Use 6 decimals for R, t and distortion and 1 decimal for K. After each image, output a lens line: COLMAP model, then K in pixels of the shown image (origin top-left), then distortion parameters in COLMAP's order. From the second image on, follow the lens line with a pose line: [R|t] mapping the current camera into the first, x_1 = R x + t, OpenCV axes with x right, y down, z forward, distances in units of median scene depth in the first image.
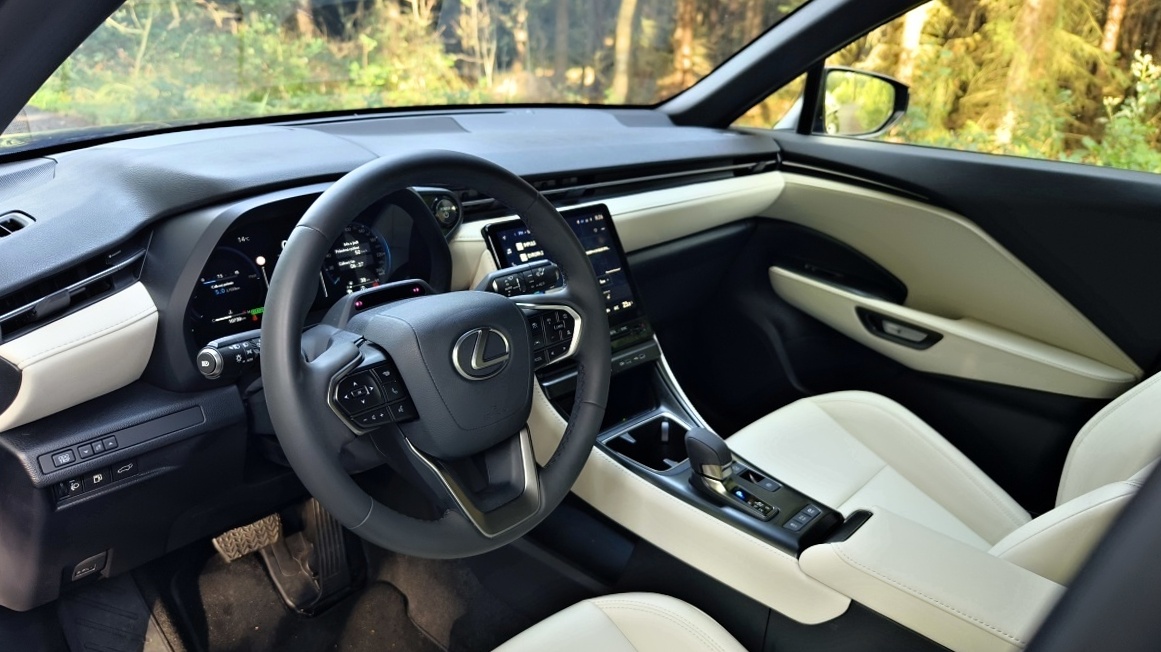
lens RADIAL K [[794.2, 0, 593.8], [0, 794.2, 325.3], [0, 0, 1]] dist [0.026798, -0.084592]
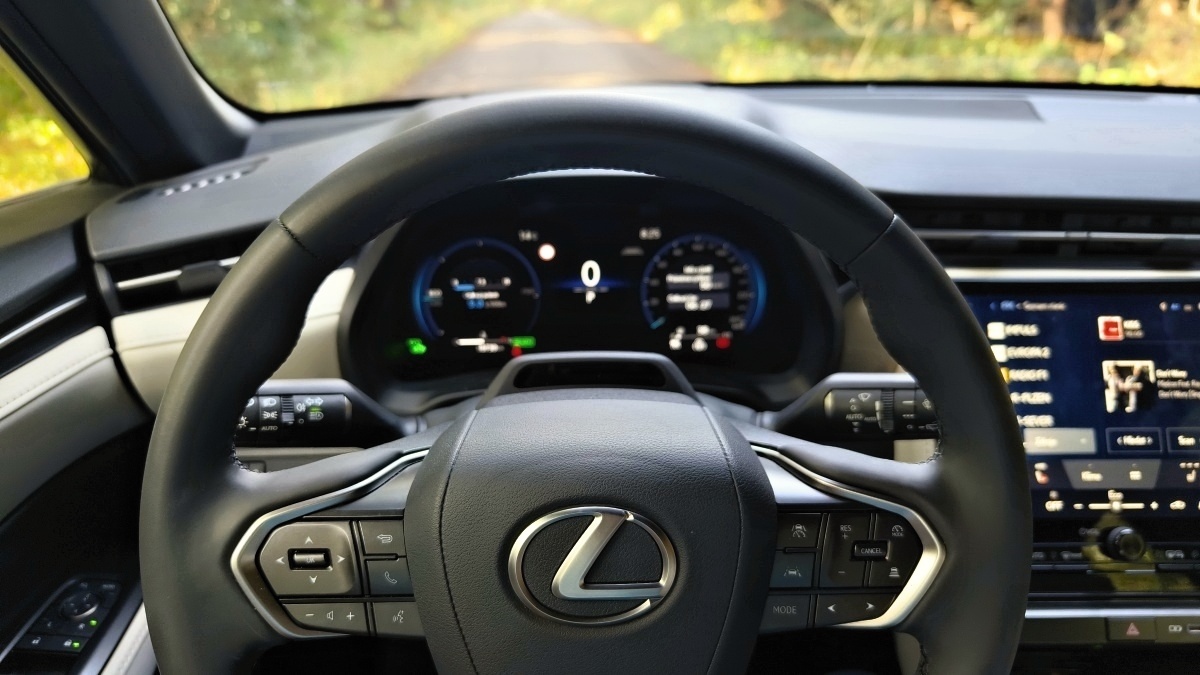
lens RADIAL K [[820.9, 0, 613.7], [0, 820.9, 336.8], [0, 0, 1]] dist [0.026798, -0.084592]
pose [[0.692364, 0.225774, -0.685316, 0.099214], [-0.228062, 0.969569, 0.089012, -0.086000], [0.684558, 0.094665, 0.722786, 0.445920]]
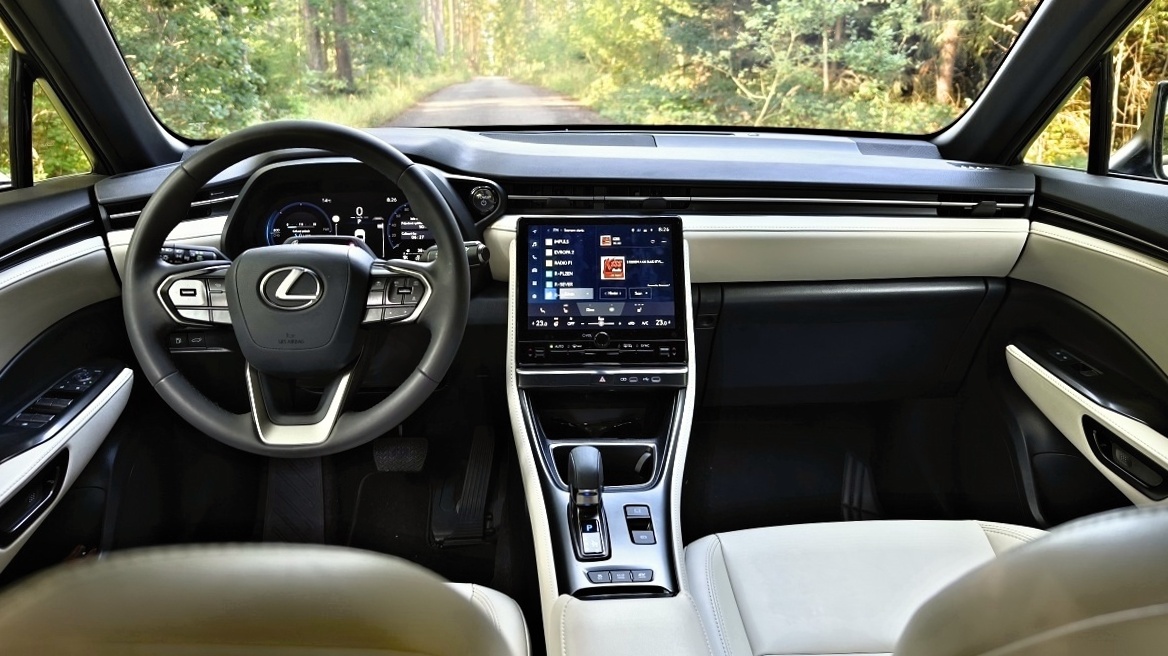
lens RADIAL K [[779.6, 0, 584.0], [0, 779.6, 328.0], [0, 0, 1]] dist [0.029430, -0.060632]
pose [[0.713916, 0.175566, -0.677864, 0.650548], [-0.225279, 0.974178, 0.015051, -0.014860], [0.663003, 0.141963, 0.735033, 0.291471]]
